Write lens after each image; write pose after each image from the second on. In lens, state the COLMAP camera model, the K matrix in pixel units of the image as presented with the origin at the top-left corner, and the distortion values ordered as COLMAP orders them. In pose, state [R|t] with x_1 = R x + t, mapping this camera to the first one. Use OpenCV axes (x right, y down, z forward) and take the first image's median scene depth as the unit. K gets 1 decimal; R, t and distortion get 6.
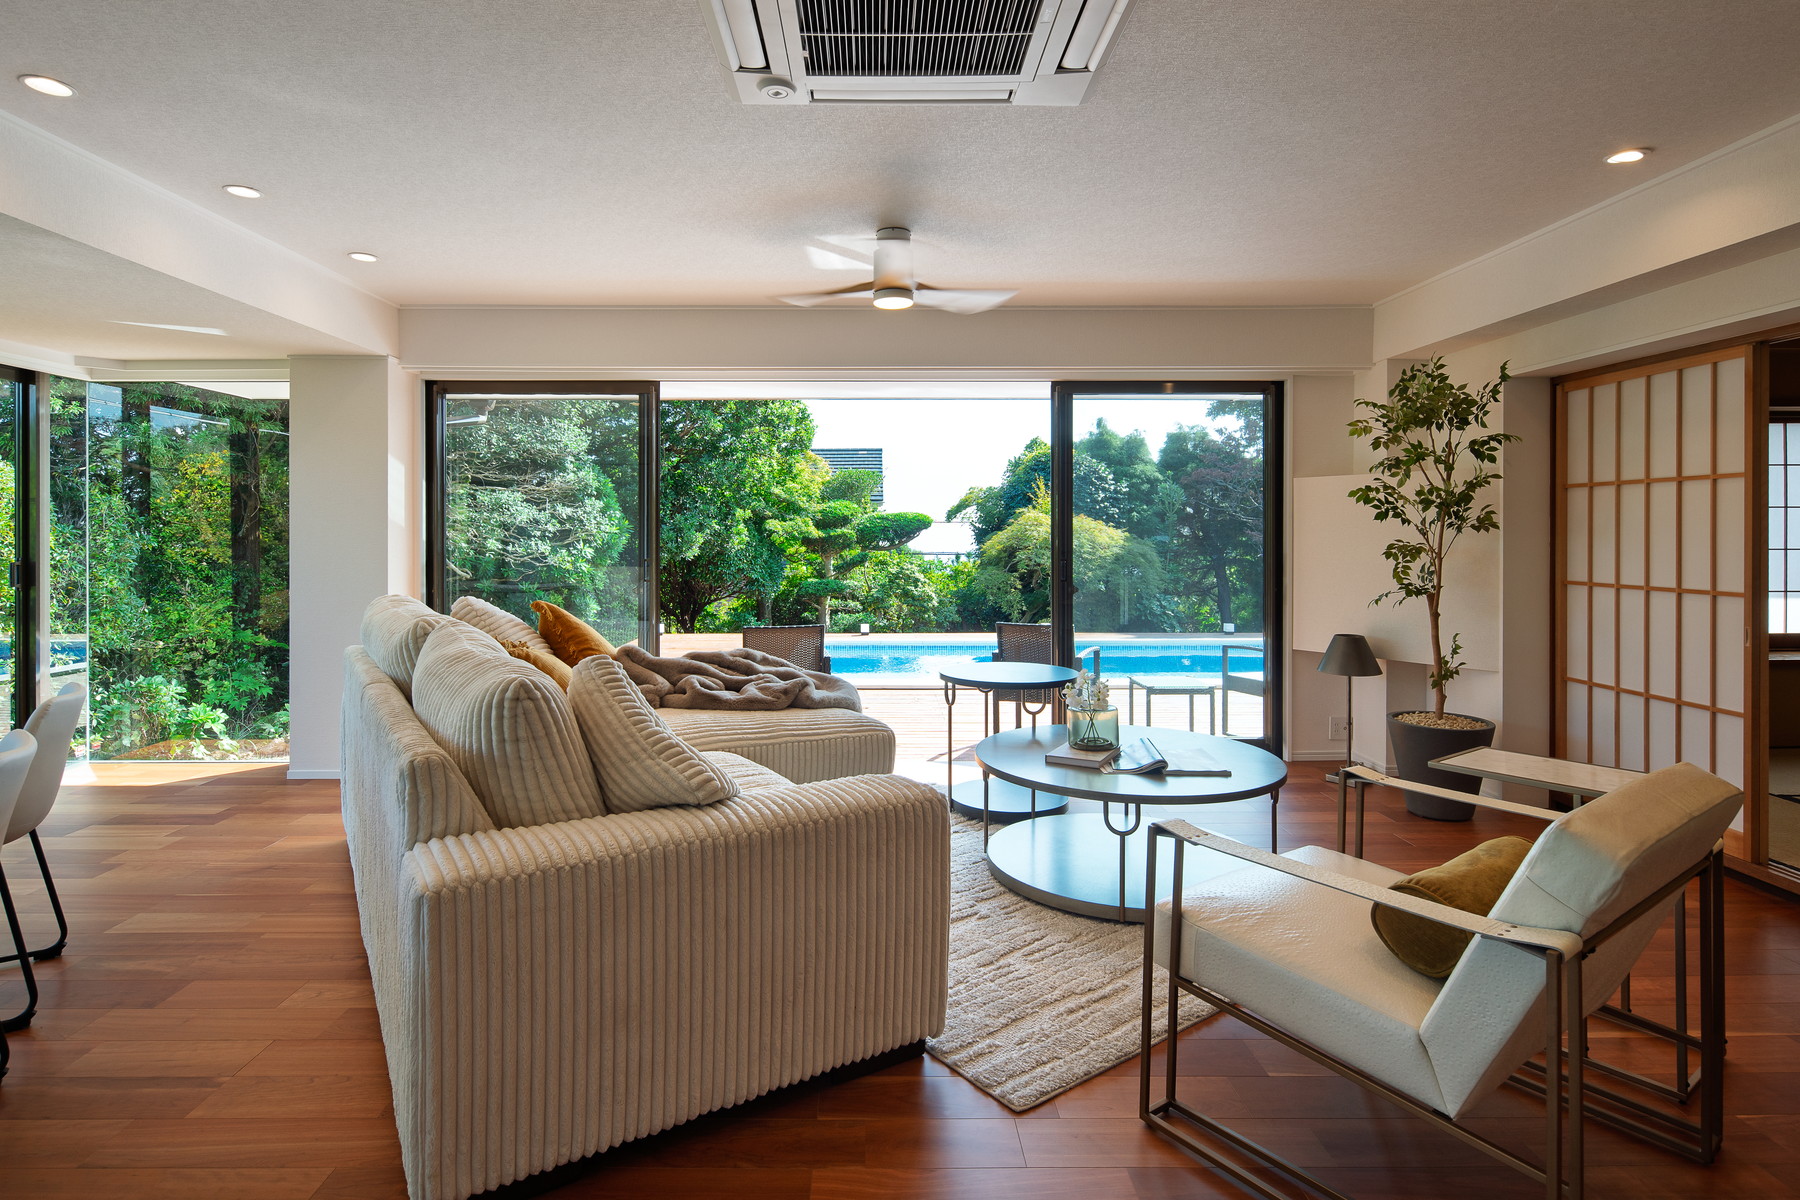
lens RADIAL K [[948.6, 0, 898.9], [0, 948.6, 540.7], [0, 0, 1]] dist [-0.000573, -0.000186]
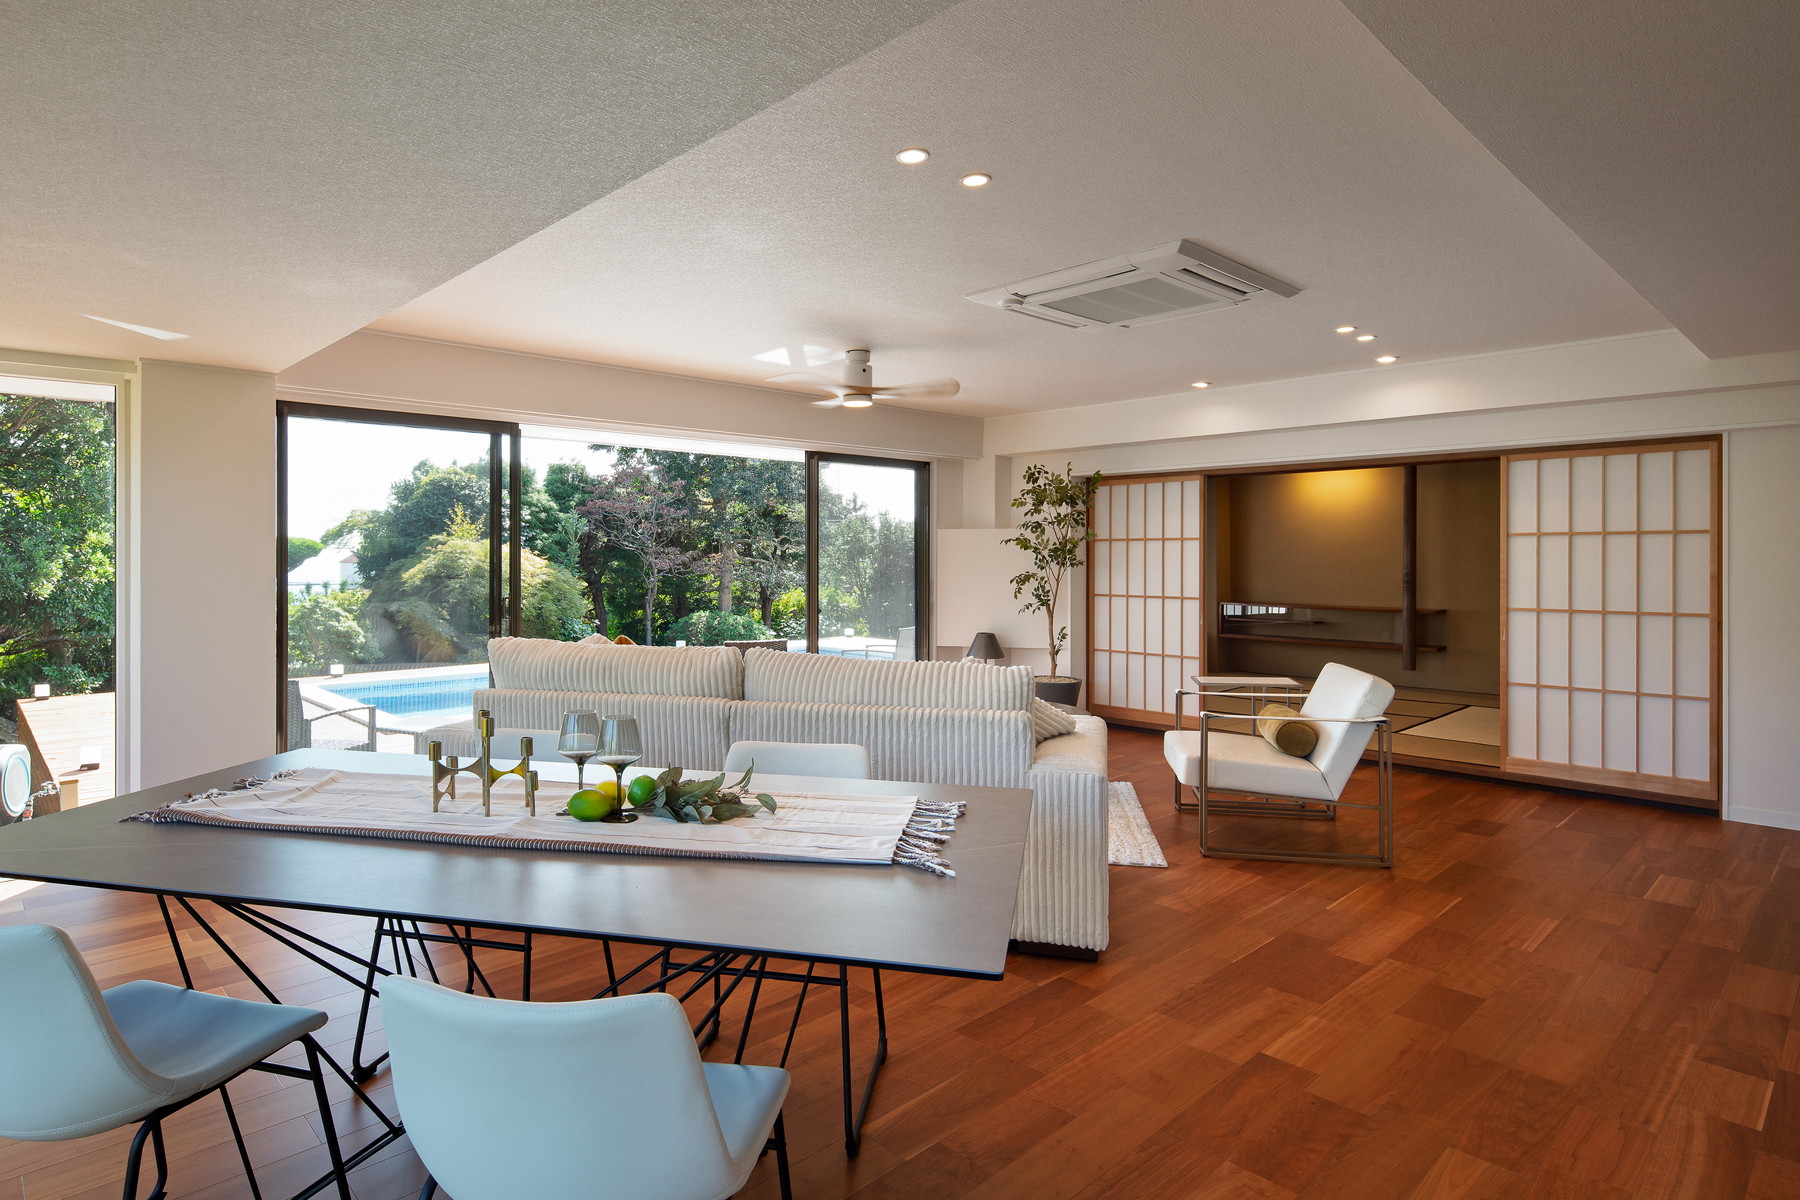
lens RADIAL K [[931.6, 0, 899.7], [0, 931.6, 567.0], [0, 0, 1]] dist [-0.000853, -0.000074]
pose [[0.730702, -0.005152, 0.682677, -0.602967], [0.003936, 0.999987, 0.003334, -0.012363], [-0.682685, 0.000251, 0.730712, -0.013059]]
